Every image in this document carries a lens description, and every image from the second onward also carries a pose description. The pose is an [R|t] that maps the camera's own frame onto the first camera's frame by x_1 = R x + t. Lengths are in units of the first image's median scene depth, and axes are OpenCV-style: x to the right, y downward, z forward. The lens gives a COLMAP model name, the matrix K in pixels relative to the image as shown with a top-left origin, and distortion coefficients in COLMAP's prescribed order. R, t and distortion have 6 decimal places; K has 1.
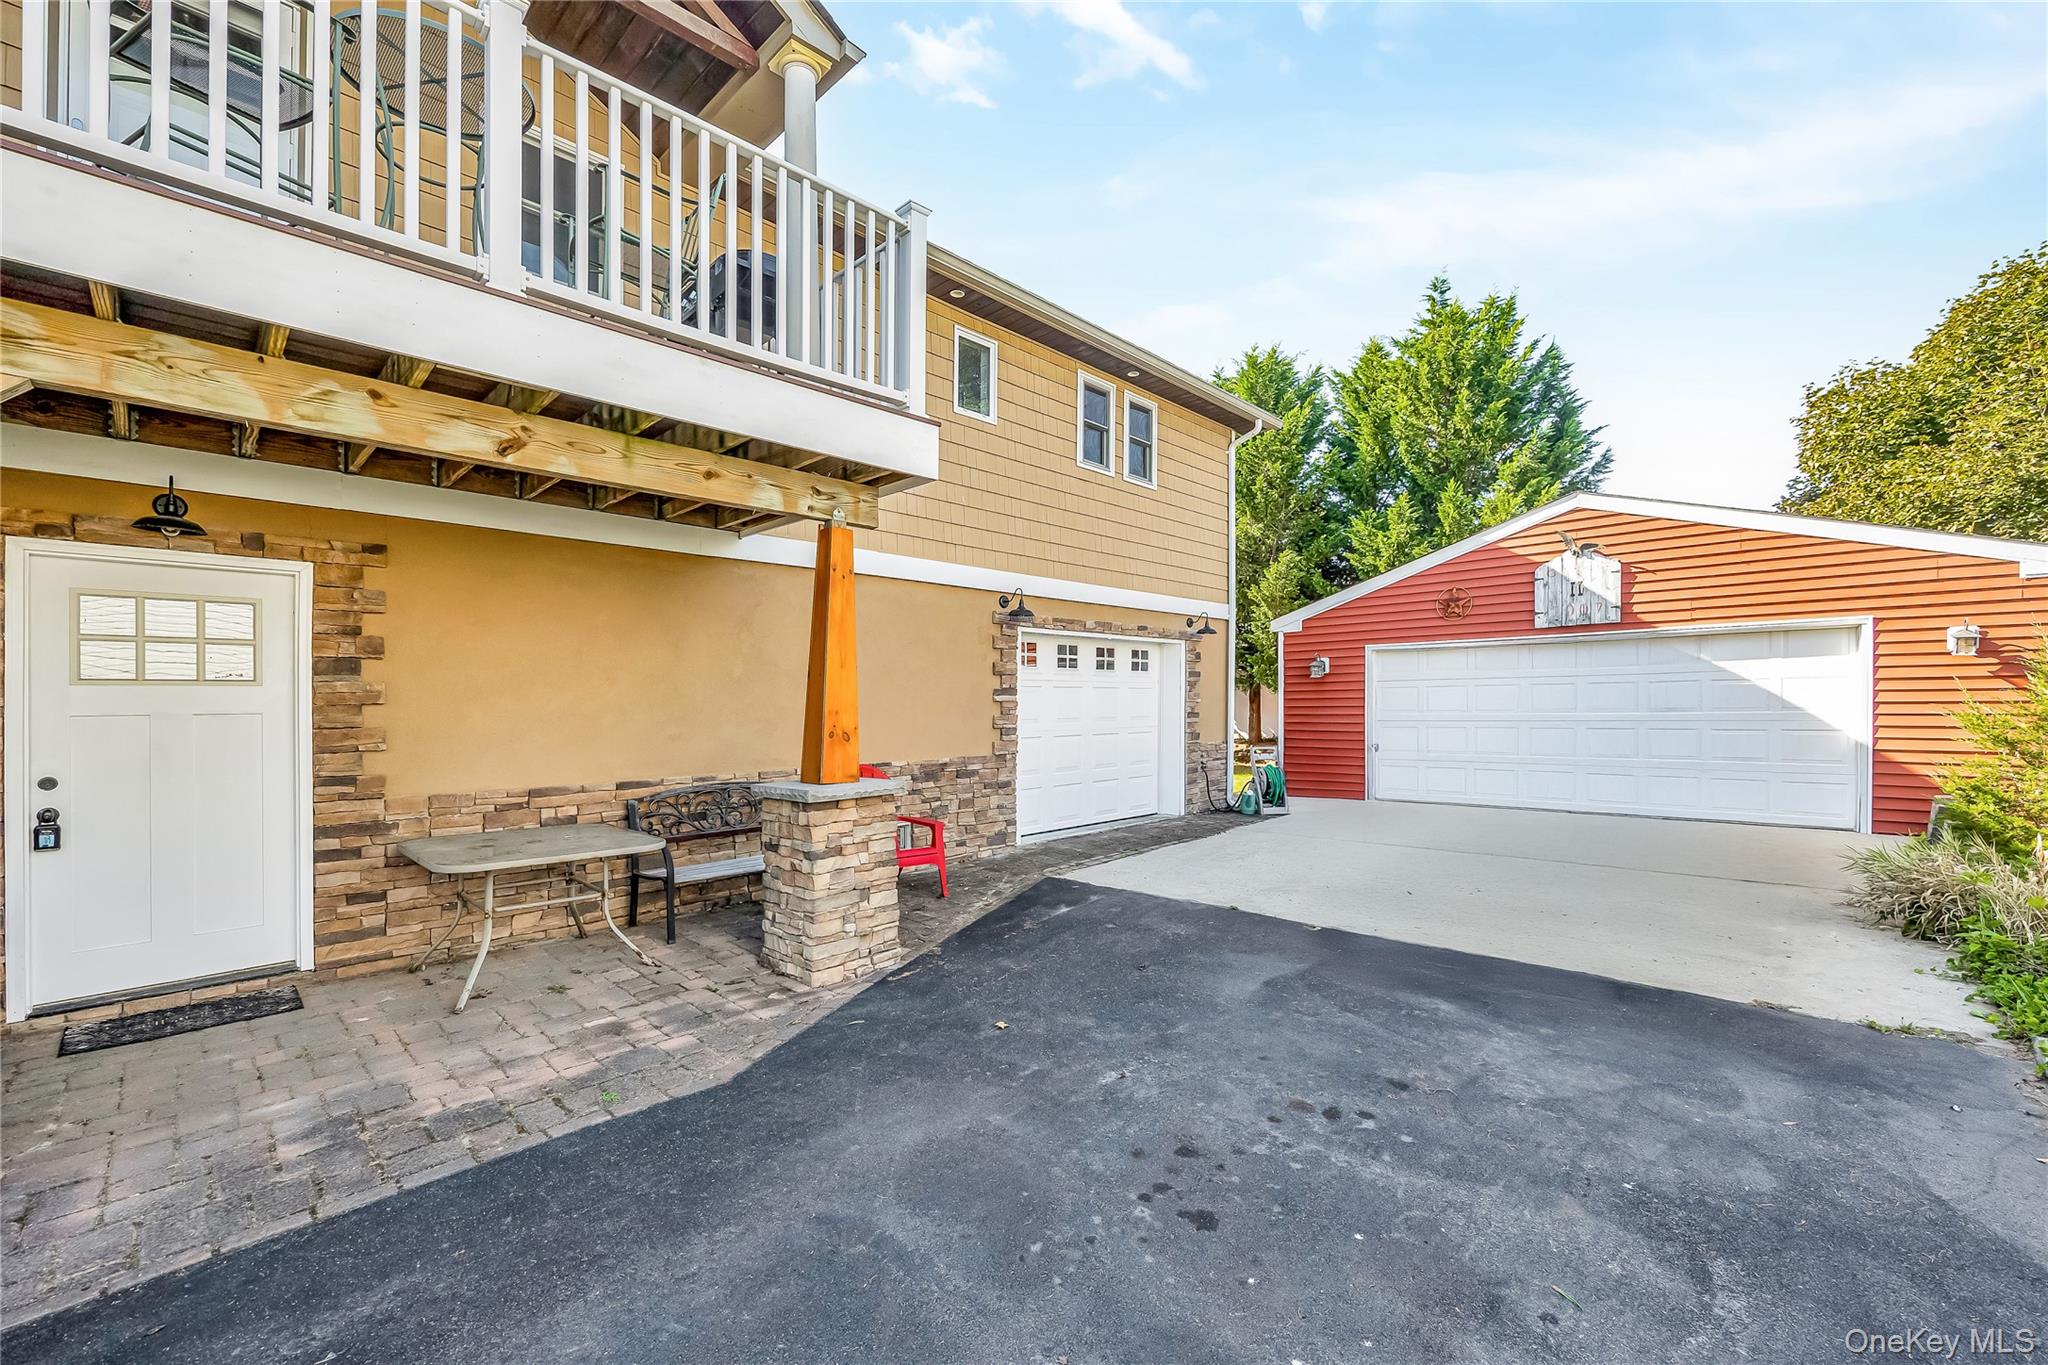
lens RADIAL K [[834.7, 0, 1017.1], [0, 834.7, 702.2], [0, 0, 1]] dist [-0.004542, -0.000511]
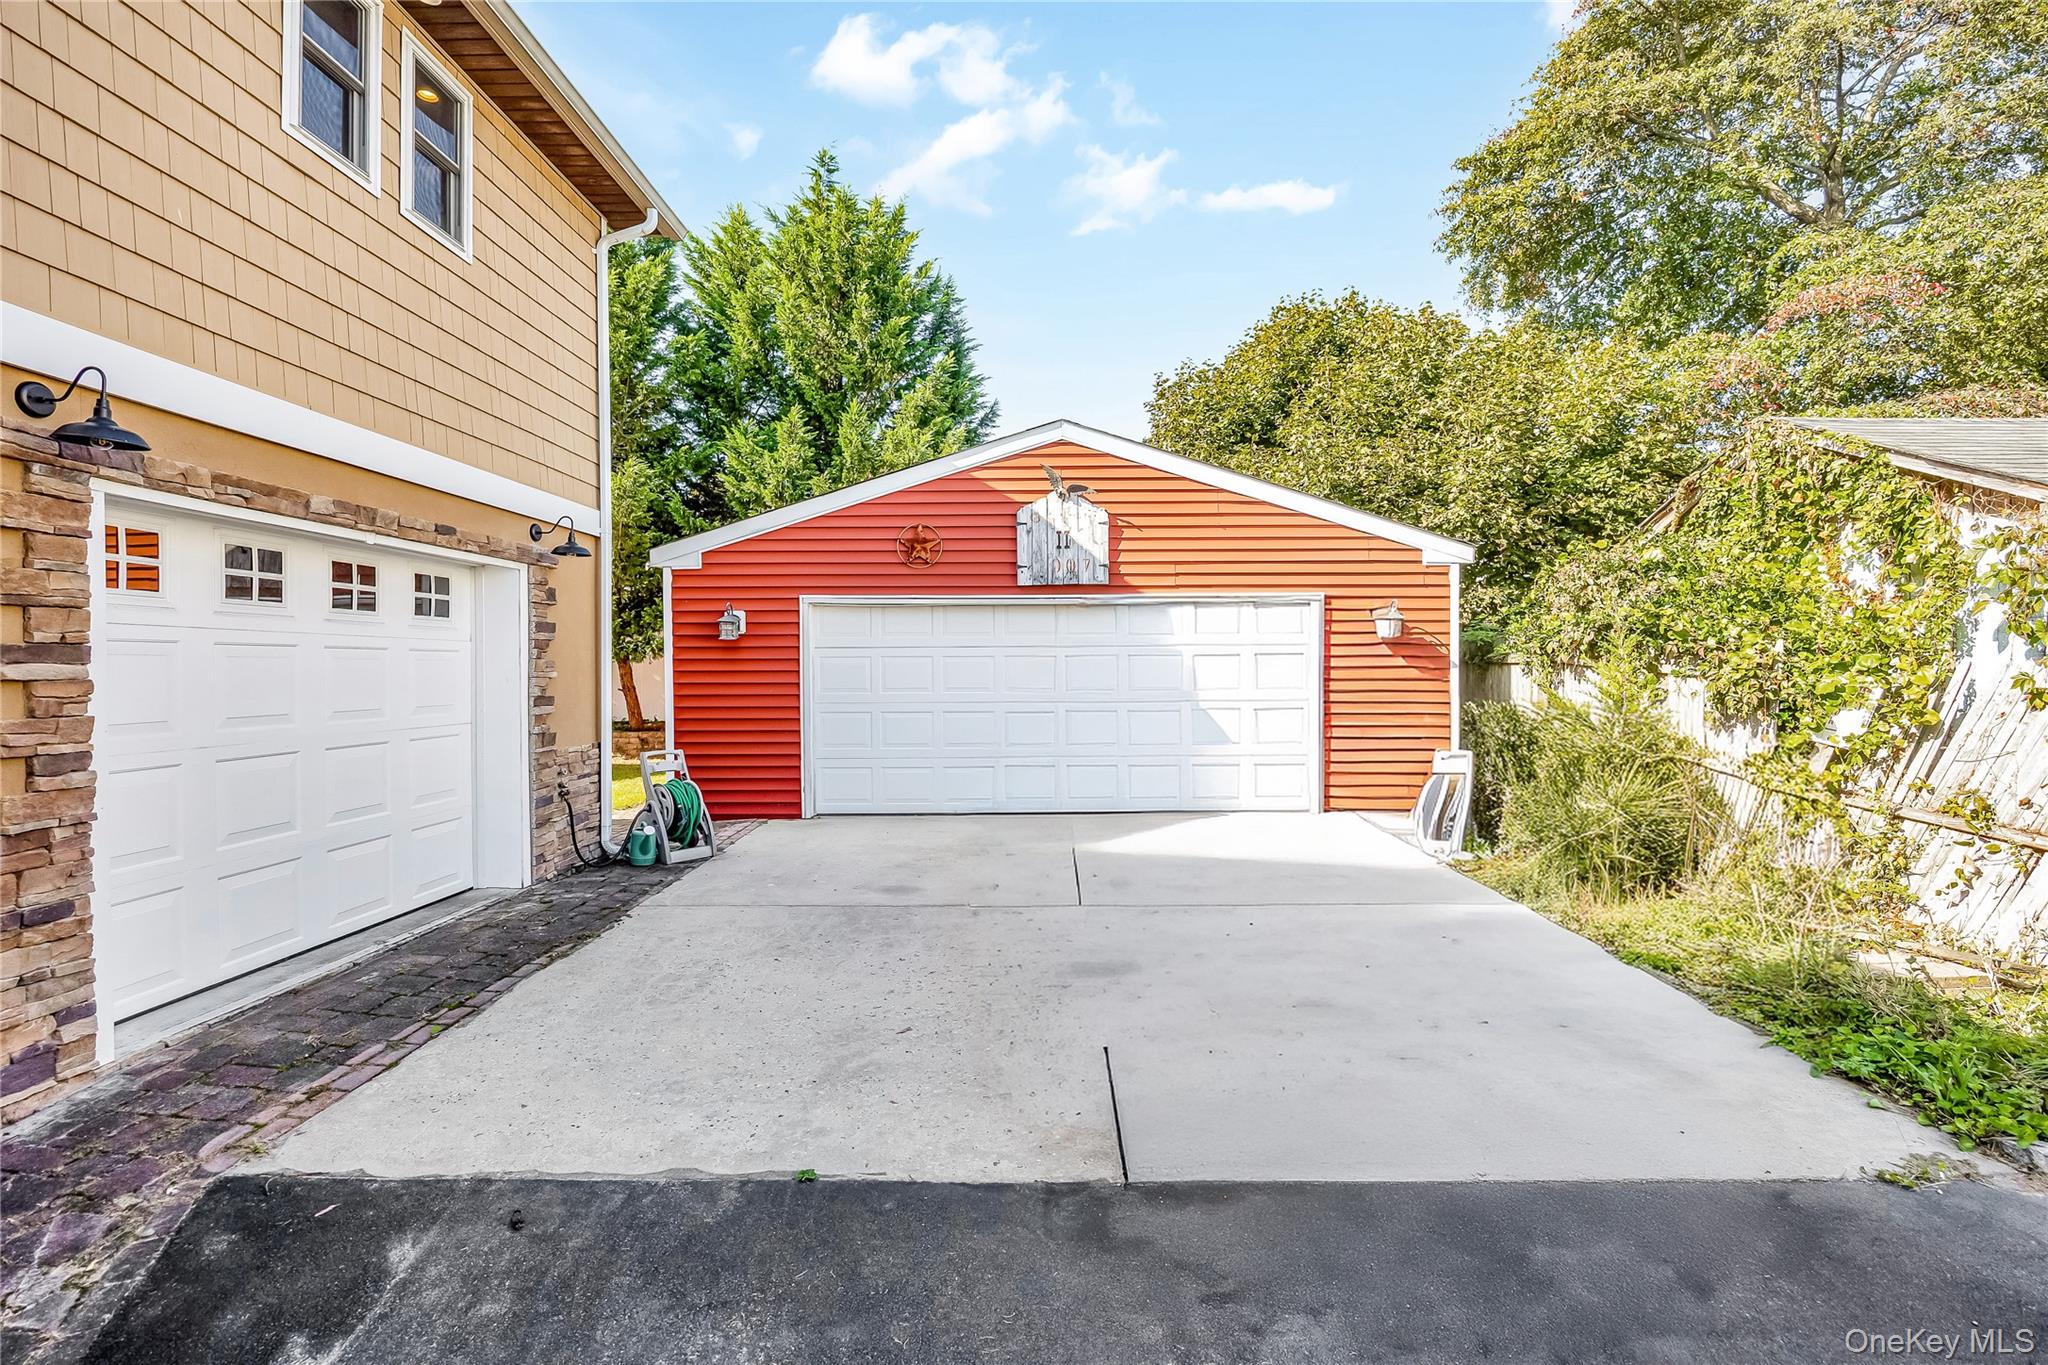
lens RADIAL K [[925.1, 0, 1028.2], [0, 925.1, 695.9], [0, 0, 1]] dist [-0.013162, -0.000155]
pose [[0.706390, -0.013489, 0.707694, 0.005987], [-0.006823, 0.999642, 0.025864, -0.006136], [-0.707790, -0.023099, 0.706045, 0.345711]]
